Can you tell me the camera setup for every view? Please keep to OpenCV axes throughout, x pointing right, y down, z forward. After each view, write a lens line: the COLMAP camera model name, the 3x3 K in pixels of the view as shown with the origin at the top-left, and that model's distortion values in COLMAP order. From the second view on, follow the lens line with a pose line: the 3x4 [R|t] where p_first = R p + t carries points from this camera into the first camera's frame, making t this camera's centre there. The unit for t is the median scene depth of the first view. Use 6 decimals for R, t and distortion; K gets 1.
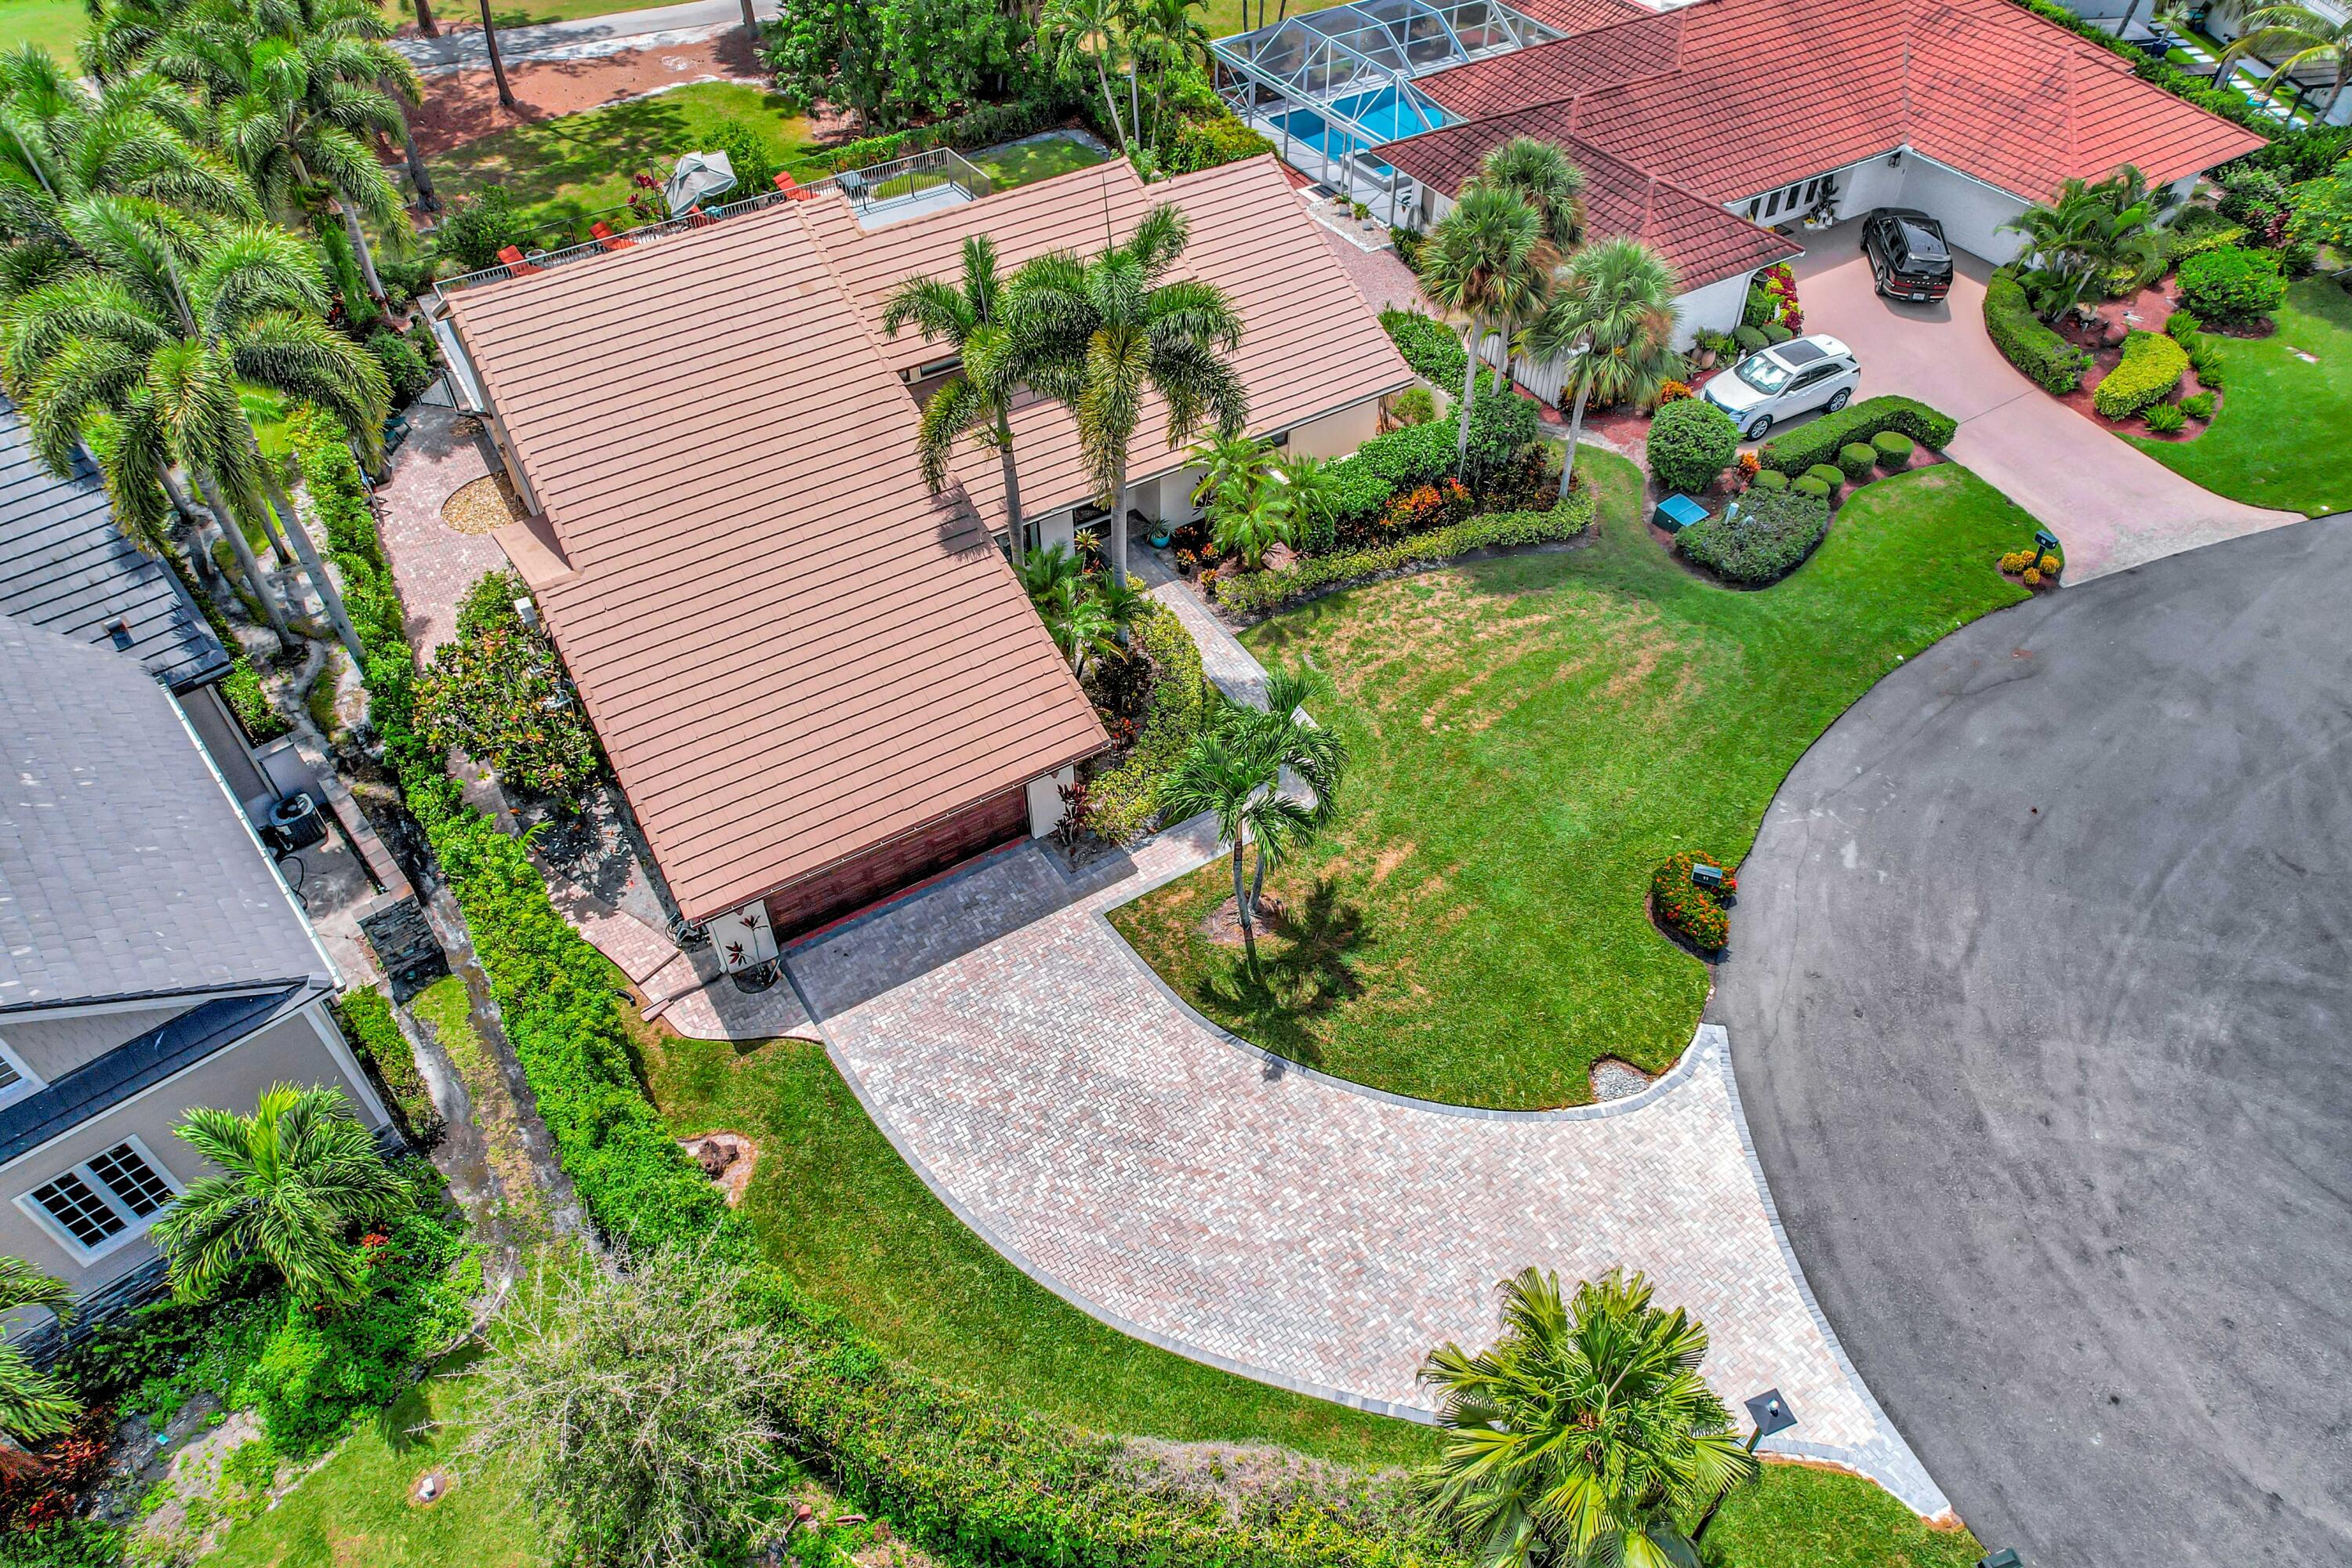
lens RADIAL K [[1536.5, 0, 1169.4], [0, 1536.5, 790.7], [0, 0, 1]] dist [-0.054681, 0.026165]
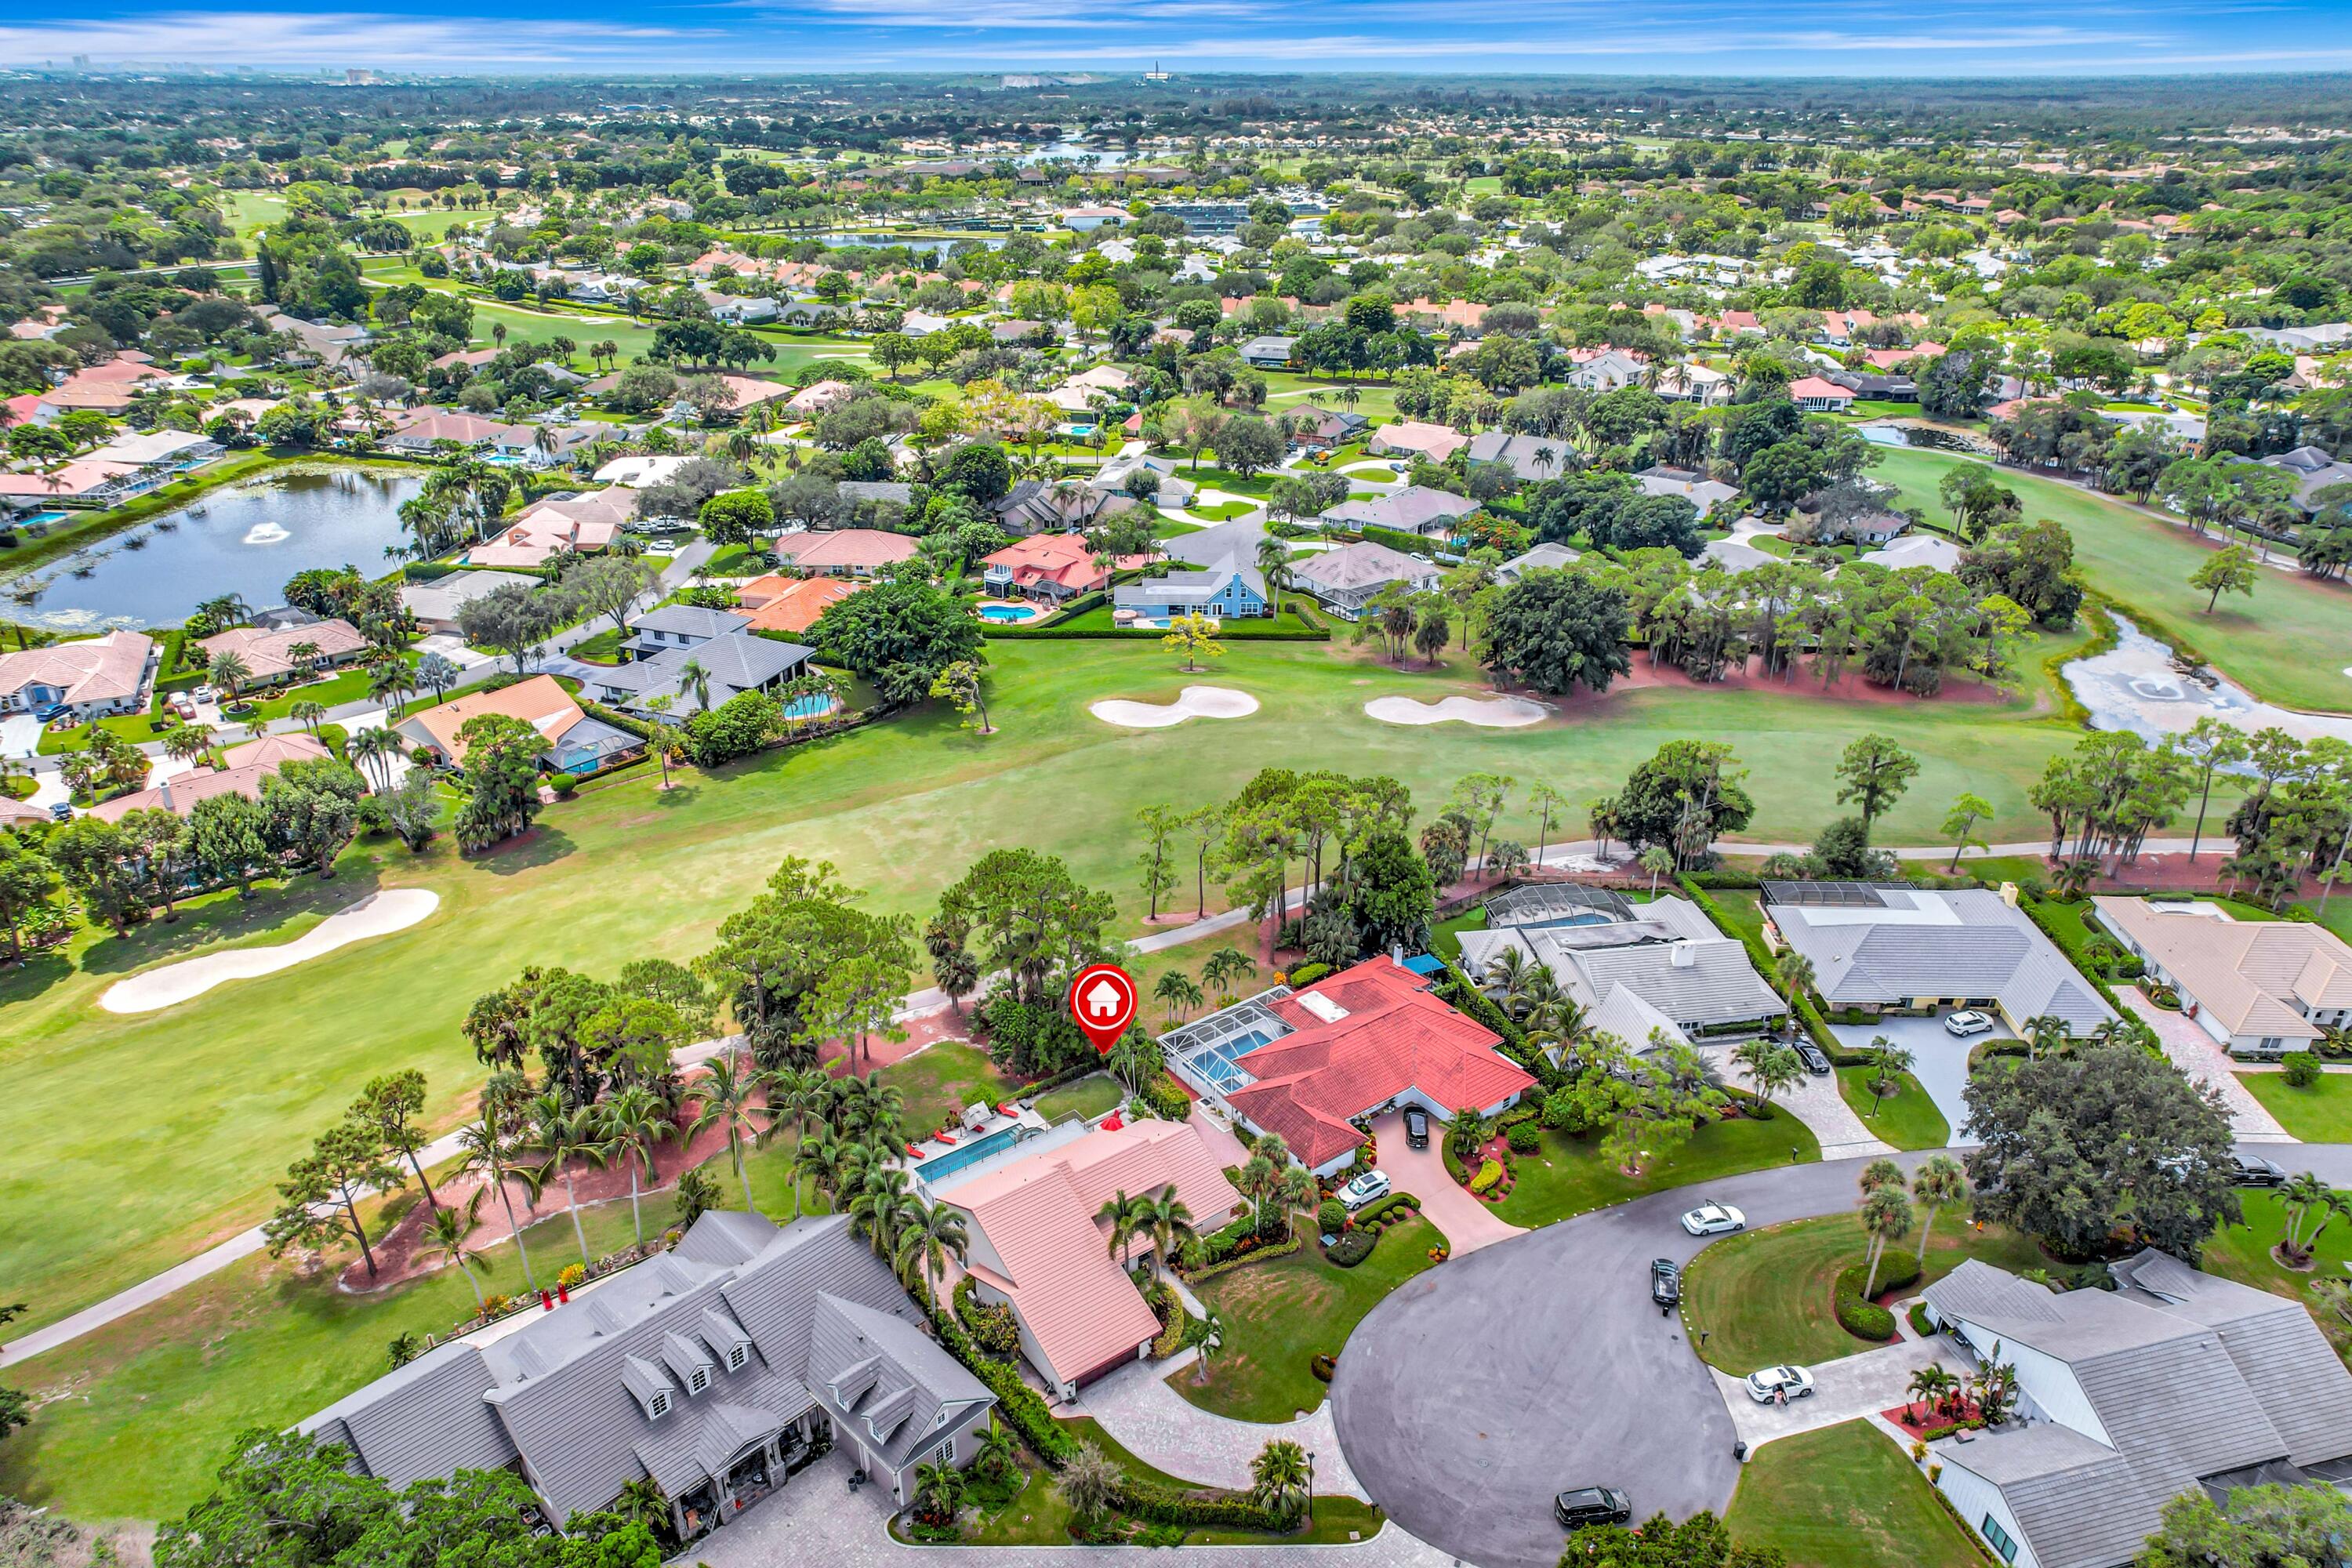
lens RADIAL K [[1536.5, 0, 1169.4], [0, 1536.5, 790.7], [0, 0, 1]] dist [-0.054681, 0.026165]
pose [[0.995904, -0.023452, 0.087321, -0.303594], [0.052297, 0.937241, -0.344738, 0.018917], [-0.073756, 0.347892, 0.934629, -2.807690]]
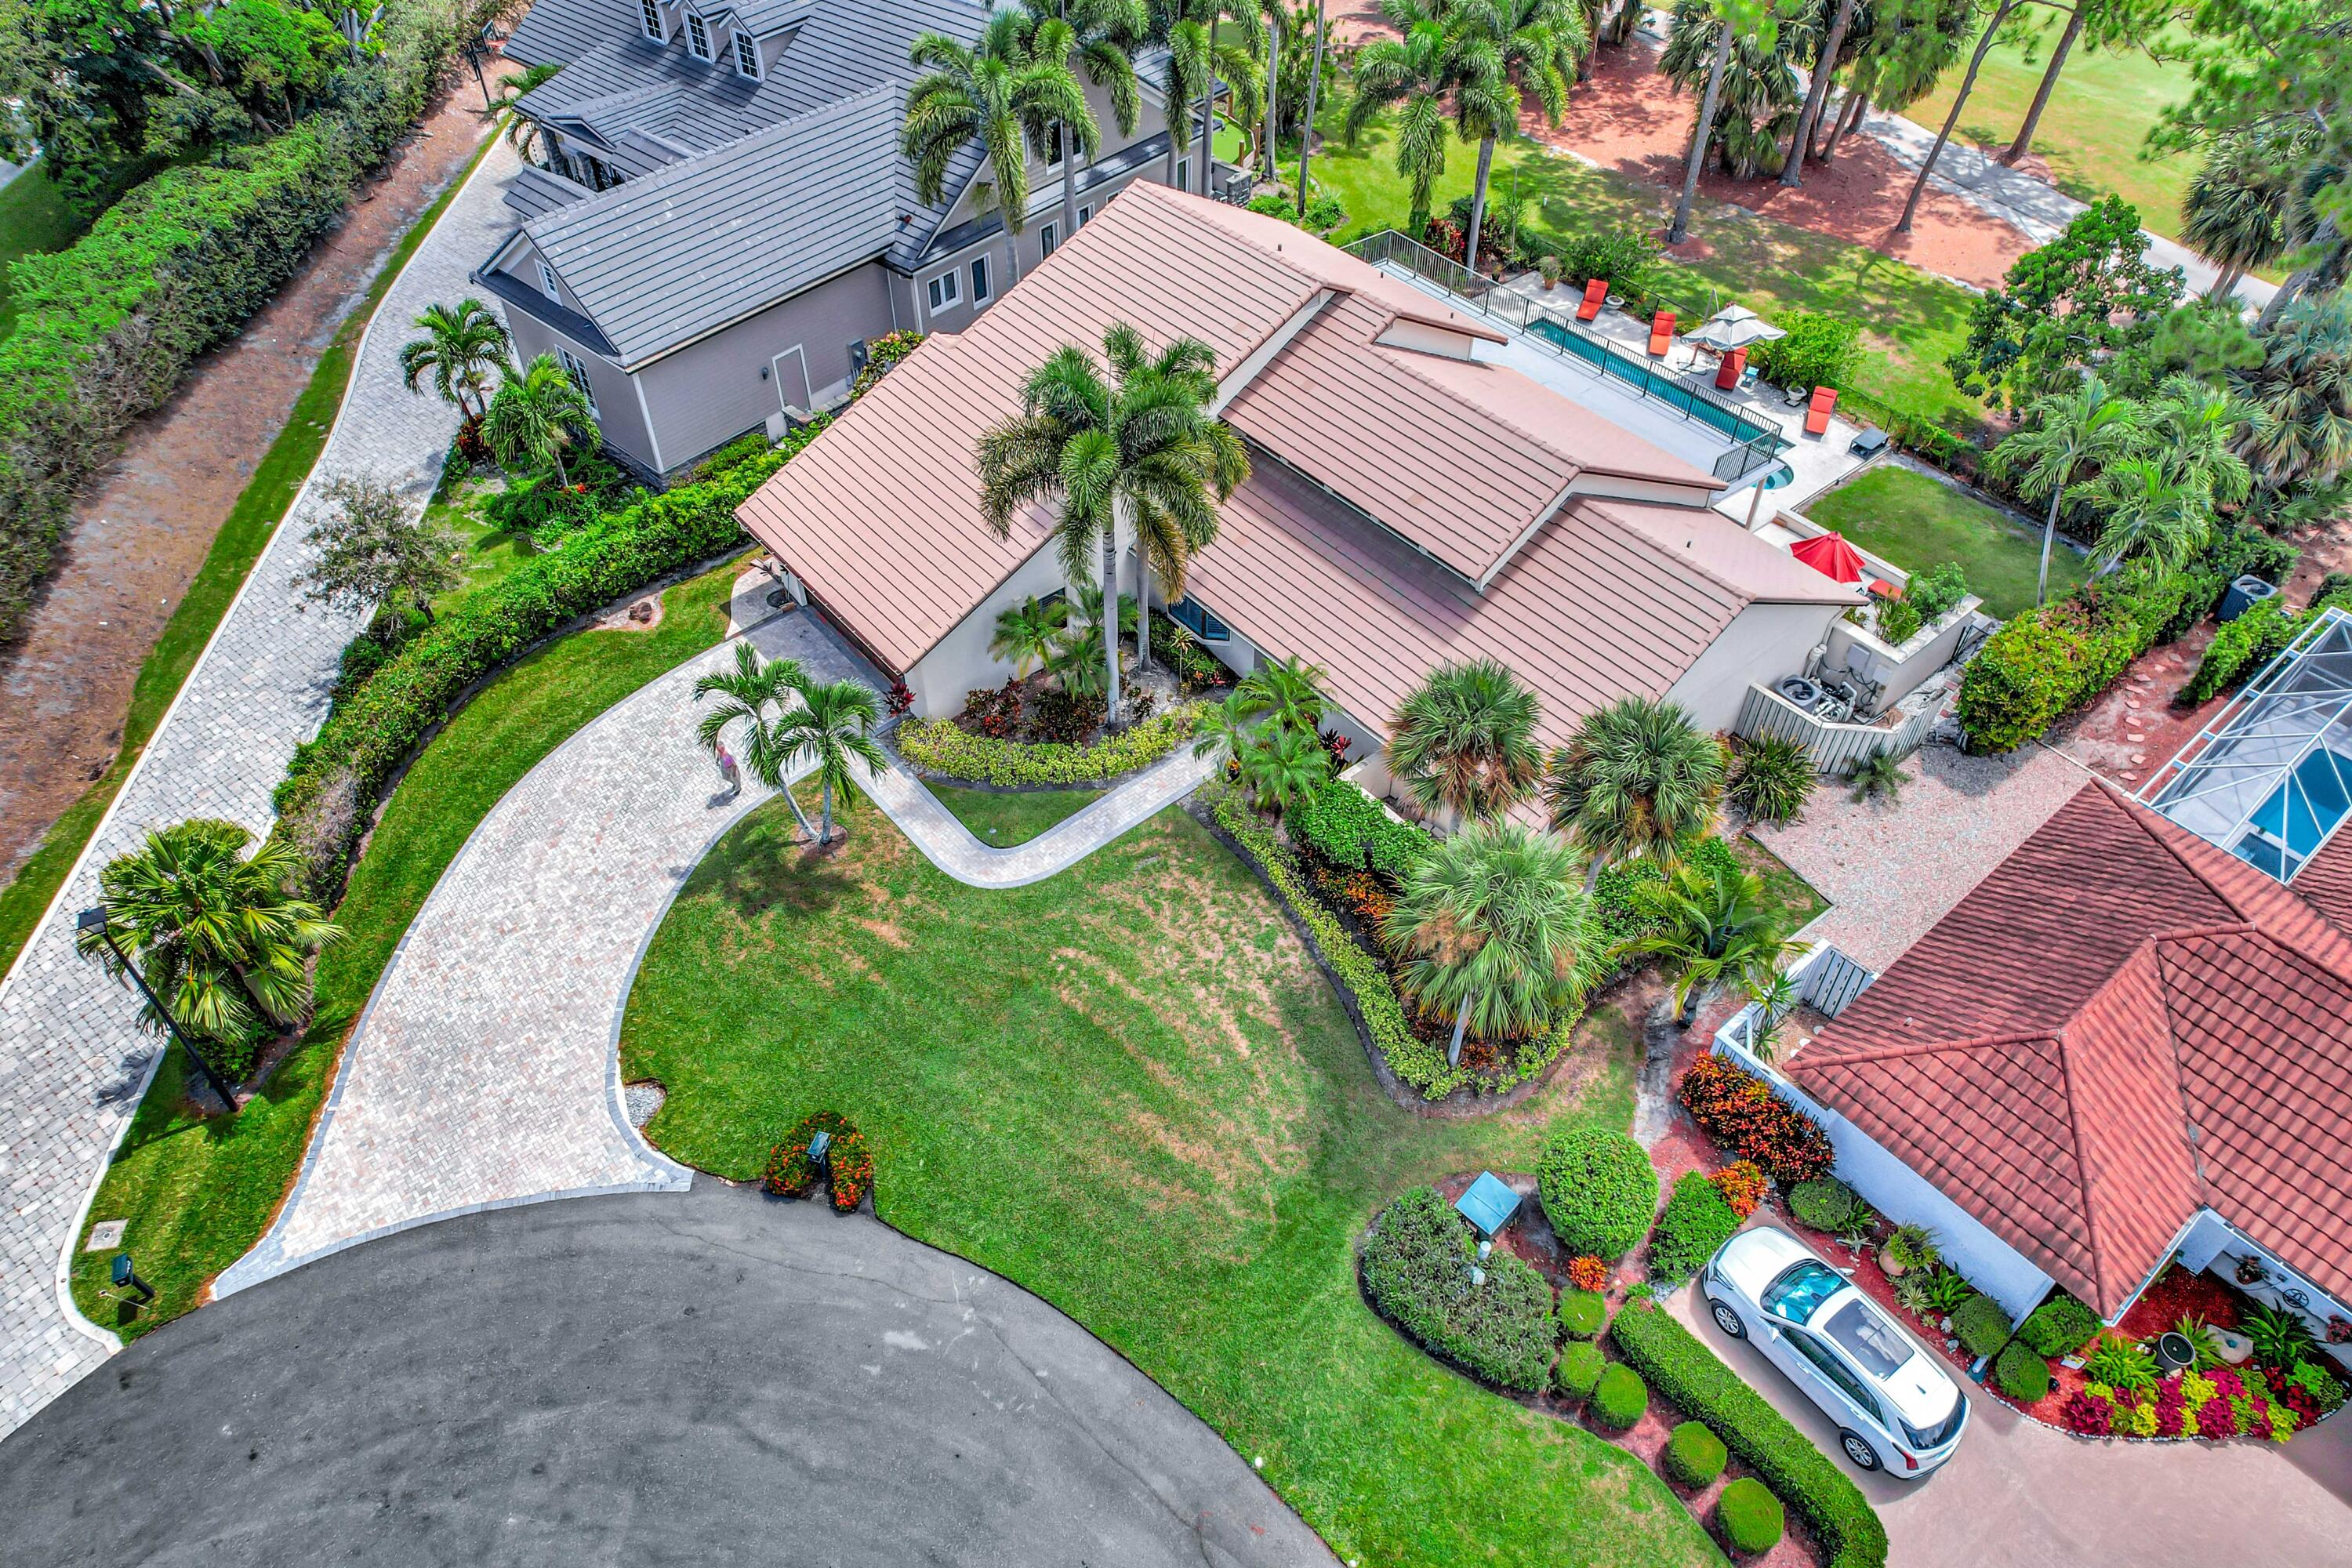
lens RADIAL K [[1474.6, 0, 1168.6], [0, 1474.6, 806.7], [0, 0, 1]] dist [-0.052352, 0.034010]
pose [[0.135859, 0.729054, -0.670838, 0.833994], [-0.713068, 0.542039, 0.444666, -0.633646], [0.687806, 0.417941, 0.593506, 0.474895]]
